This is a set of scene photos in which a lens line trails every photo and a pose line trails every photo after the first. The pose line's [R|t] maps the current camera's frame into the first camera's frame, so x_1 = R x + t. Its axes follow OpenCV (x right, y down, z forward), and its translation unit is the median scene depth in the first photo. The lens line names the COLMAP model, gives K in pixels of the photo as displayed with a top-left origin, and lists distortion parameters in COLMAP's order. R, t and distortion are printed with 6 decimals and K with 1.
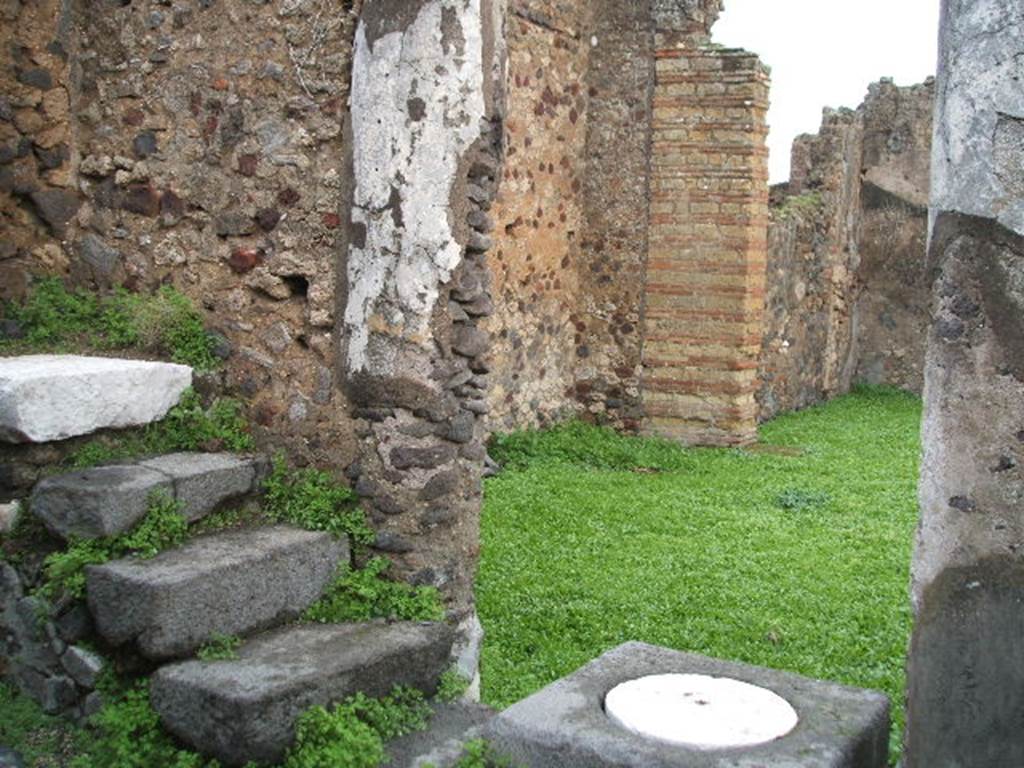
lens RADIAL K [[1167.4, 0, 507.5], [0, 1167.4, 361.6], [0, 0, 1]] dist [-0.155317, 0.000000]
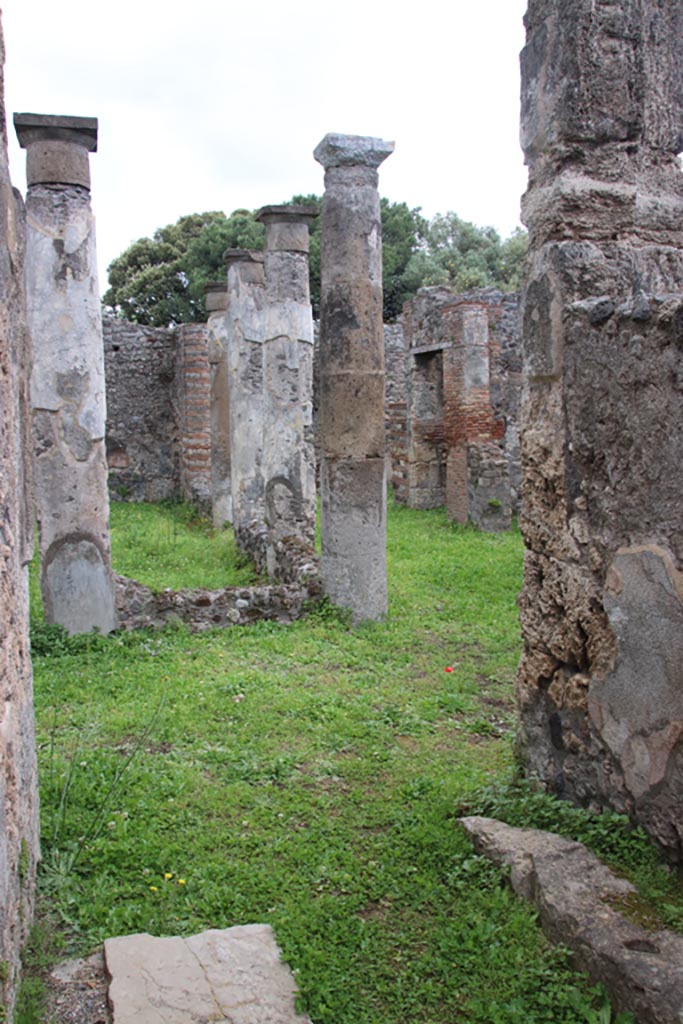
lens RADIAL K [[903.2, 0, 373.1], [0, 903.2, 496.7], [0, 0, 1]] dist [-0.079122, 0.083236]
pose [[0.651152, -0.106903, 0.751380, -0.441110], [0.101822, 0.993385, 0.053094, 0.027911], [-0.752086, 0.041935, 0.657730, -0.606632]]
